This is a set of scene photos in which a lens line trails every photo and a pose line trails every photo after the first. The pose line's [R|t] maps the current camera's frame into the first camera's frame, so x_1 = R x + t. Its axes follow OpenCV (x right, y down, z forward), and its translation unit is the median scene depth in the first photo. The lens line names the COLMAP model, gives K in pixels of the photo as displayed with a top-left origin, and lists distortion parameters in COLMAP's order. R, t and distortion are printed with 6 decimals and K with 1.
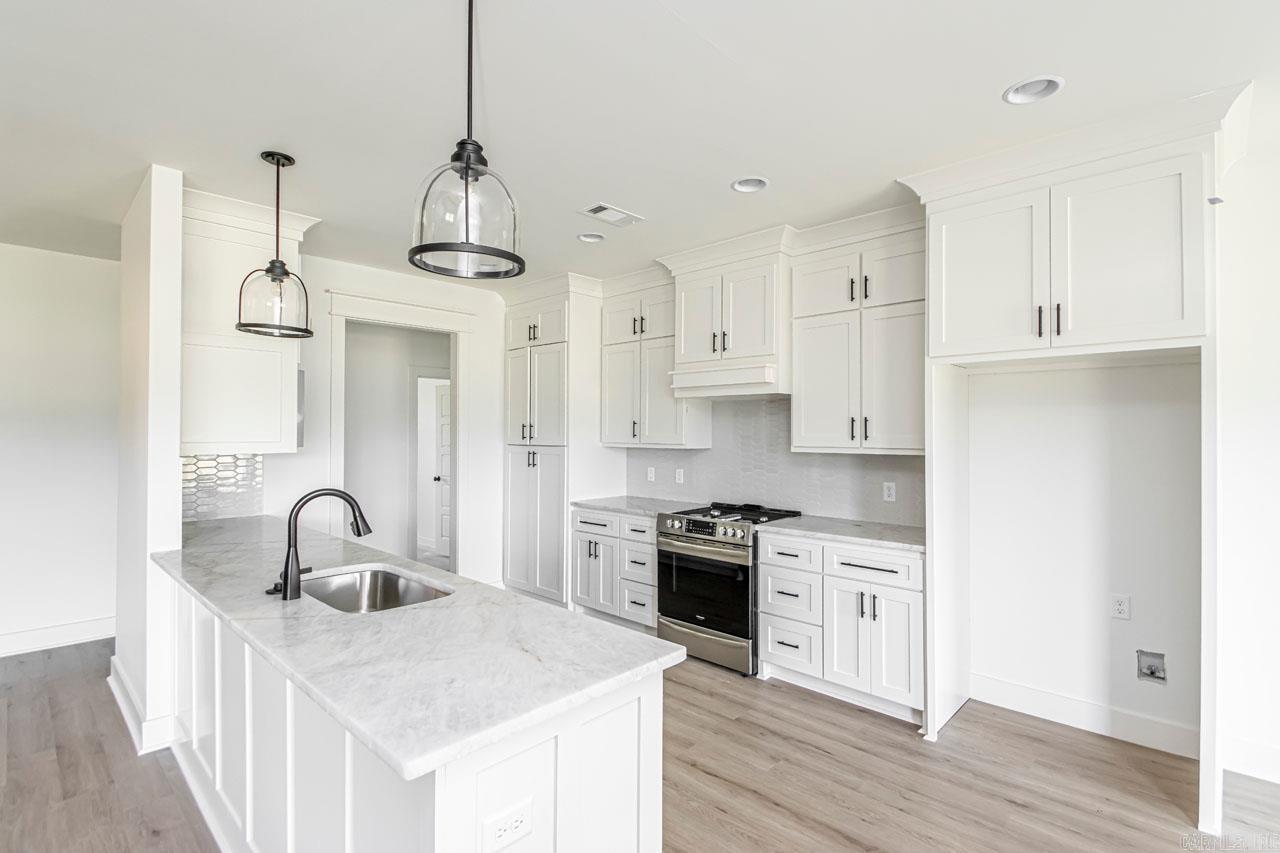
lens RADIAL K [[609.8, 0, 630.1], [0, 609.8, 436.4], [0, 0, 1]] dist [0.011648, -0.012702]
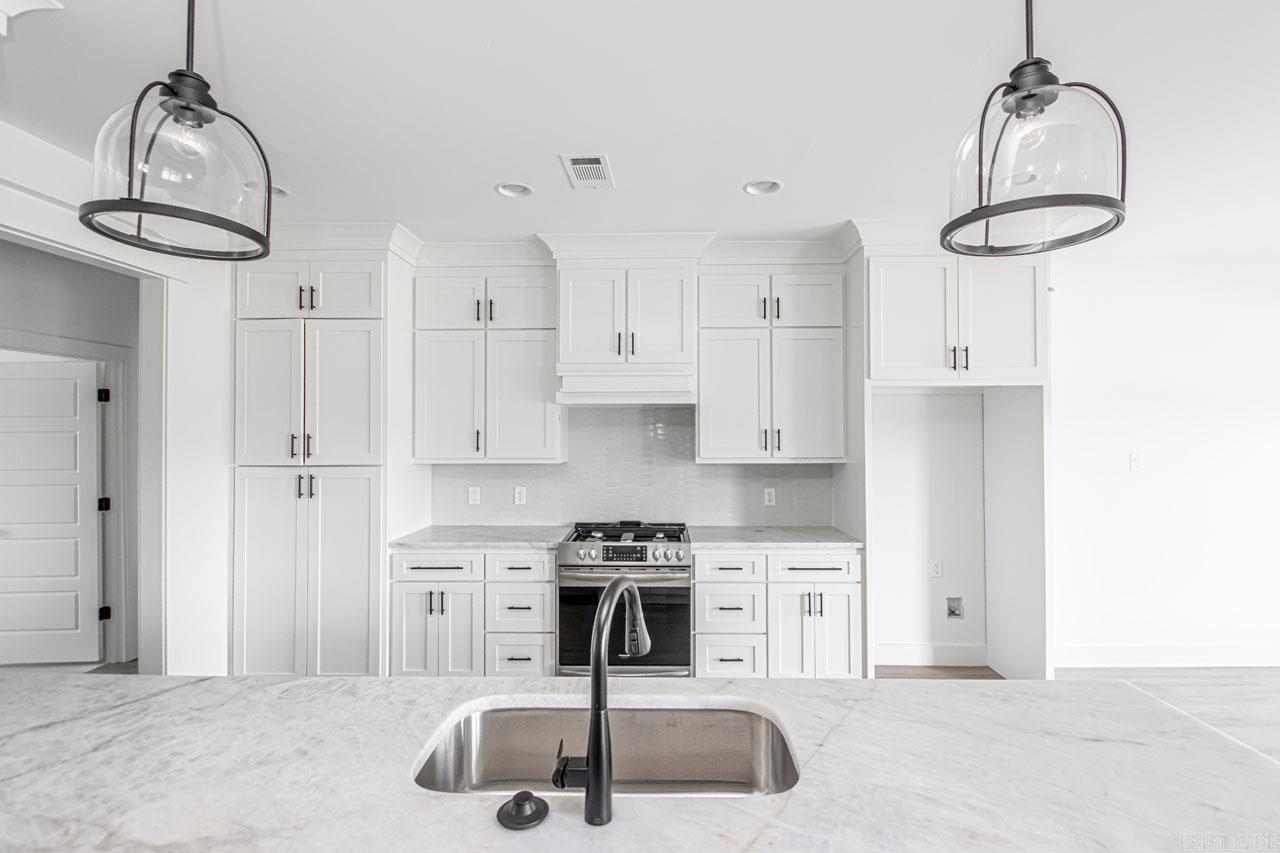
lens RADIAL K [[609.8, 0, 640.5], [0, 609.8, 437.0], [0, 0, 1]] dist [0.011648, -0.012702]
pose [[0.728358, -0.007256, 0.685158, -0.493496], [0.009402, 0.999956, 0.000595, -0.019554], [-0.685132, 0.006008, 0.728394, 0.360706]]
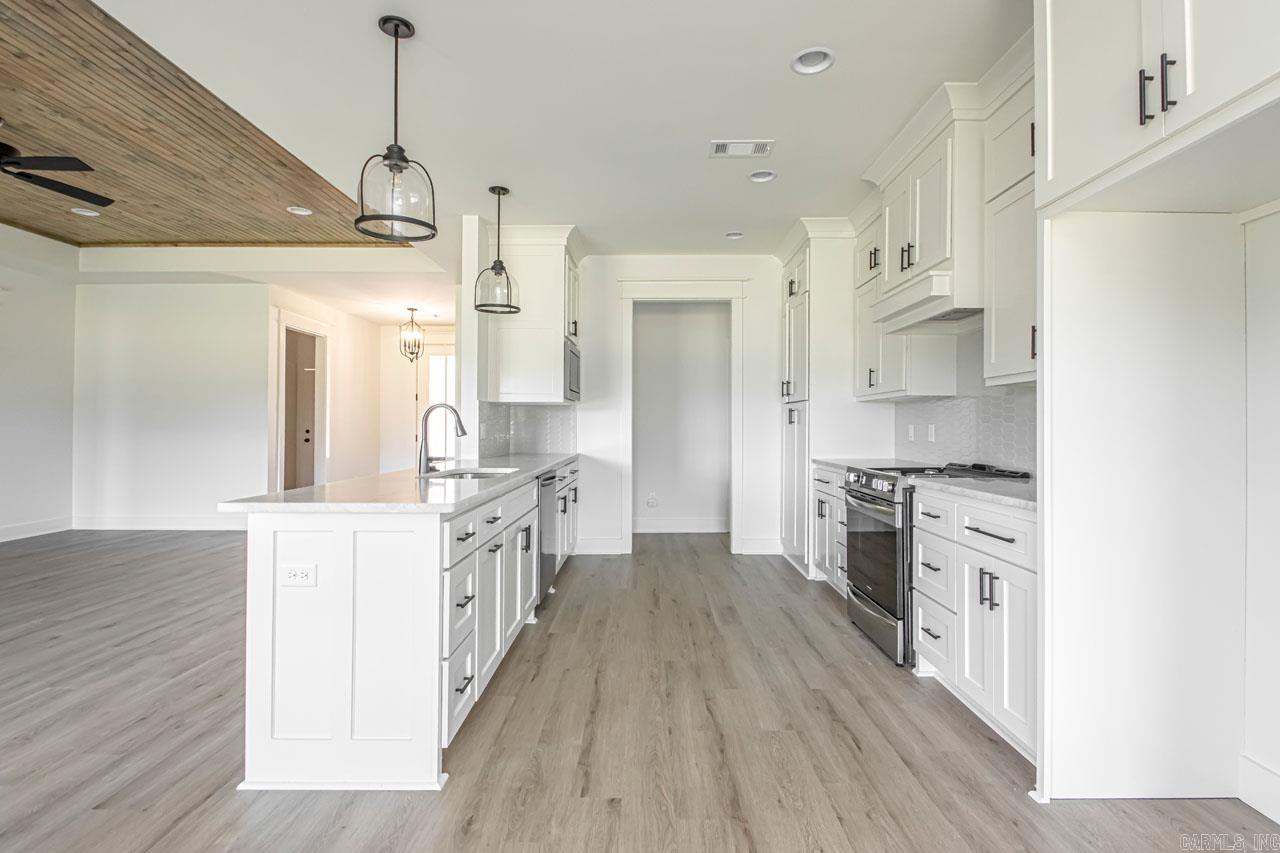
lens RADIAL K [[609.8, 0, 640.2], [0, 609.8, 435.3], [0, 0, 1]] dist [0.011648, -0.012702]
pose [[0.681149, 0.009623, -0.732082, 0.544499], [-0.007024, 0.999953, 0.006609, 0.086513], [0.732112, 0.000640, 0.681184, 0.198527]]
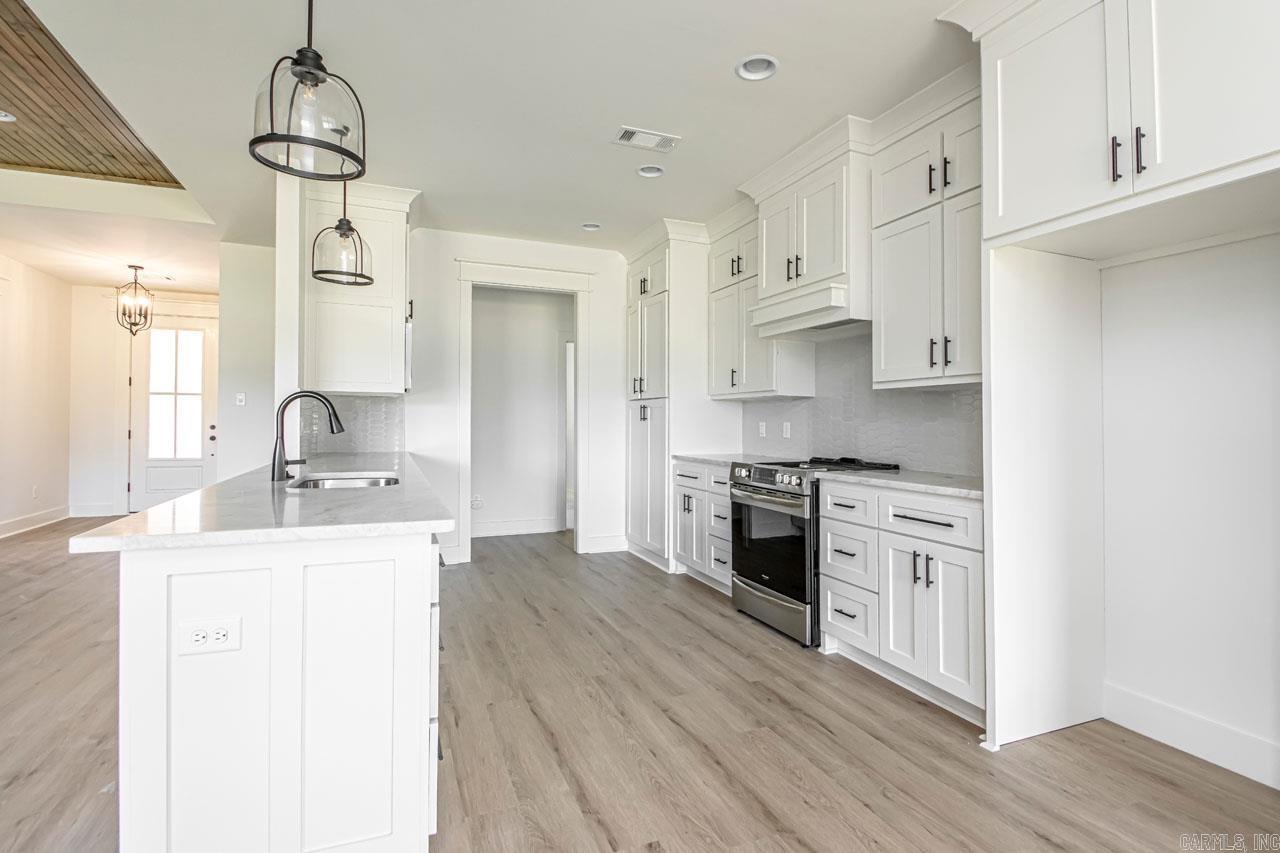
lens RADIAL K [[609.8, 0, 635.0], [0, 609.8, 426.5], [0, 0, 1]] dist [0.011648, -0.012702]
pose [[0.914000, 0.008481, -0.405625, 0.319663], [-0.010927, 0.999933, -0.003714, 0.086625], [0.405566, 0.007827, 0.914032, 0.106055]]
